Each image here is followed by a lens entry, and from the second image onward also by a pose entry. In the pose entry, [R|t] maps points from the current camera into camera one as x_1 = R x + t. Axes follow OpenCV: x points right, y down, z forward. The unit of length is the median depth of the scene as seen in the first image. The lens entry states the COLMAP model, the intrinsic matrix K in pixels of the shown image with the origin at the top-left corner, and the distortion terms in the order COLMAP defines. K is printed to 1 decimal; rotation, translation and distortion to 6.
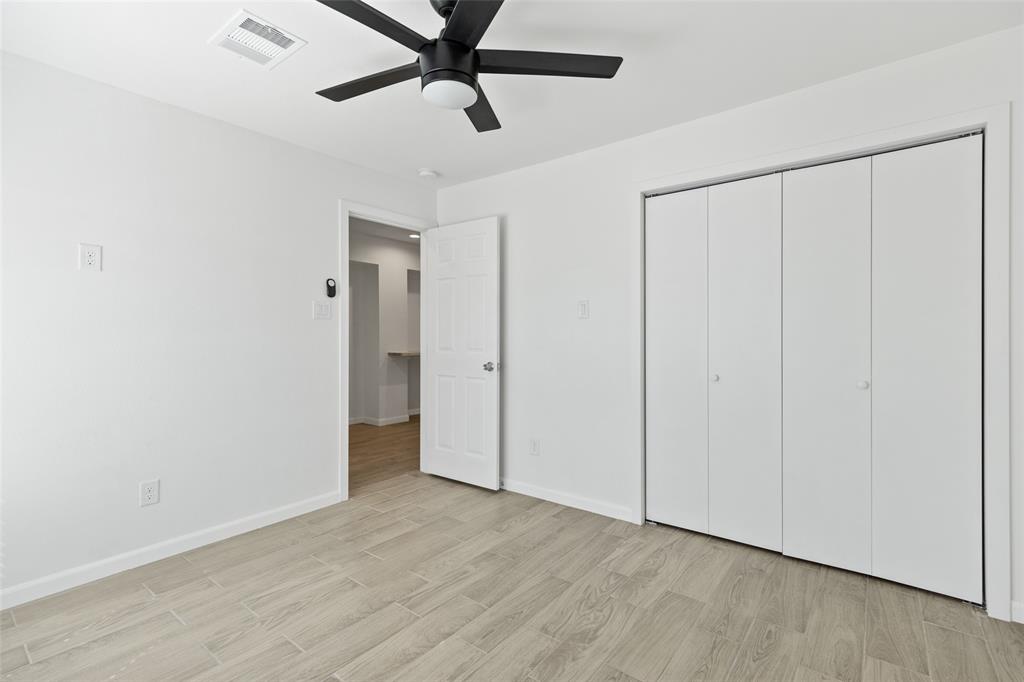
lens RADIAL K [[474.9, 0, 506.1], [0, 474.9, 330.7], [0, 0, 1]] dist [0.004294, 0.000034]
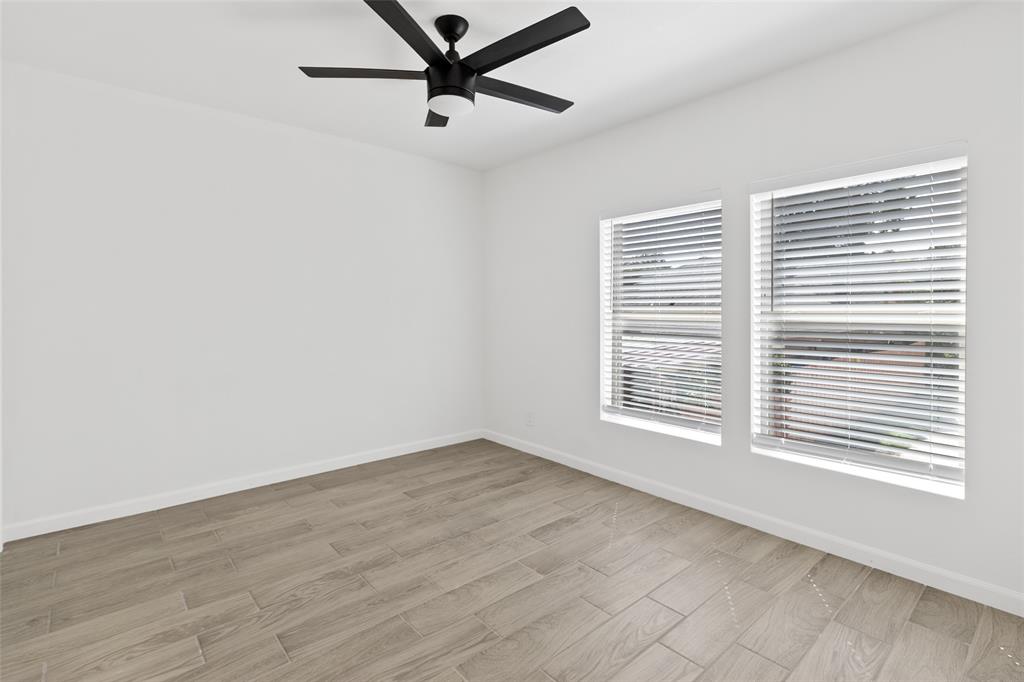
lens RADIAL K [[474.9, 0, 506.1], [0, 474.9, 330.7], [0, 0, 1]] dist [0.004294, 0.000034]
pose [[-0.985330, -0.007330, 0.170503, -0.402458], [-0.001086, 0.999326, 0.036683, 0.011234], [-0.170657, 0.035960, -0.984674, 1.907538]]
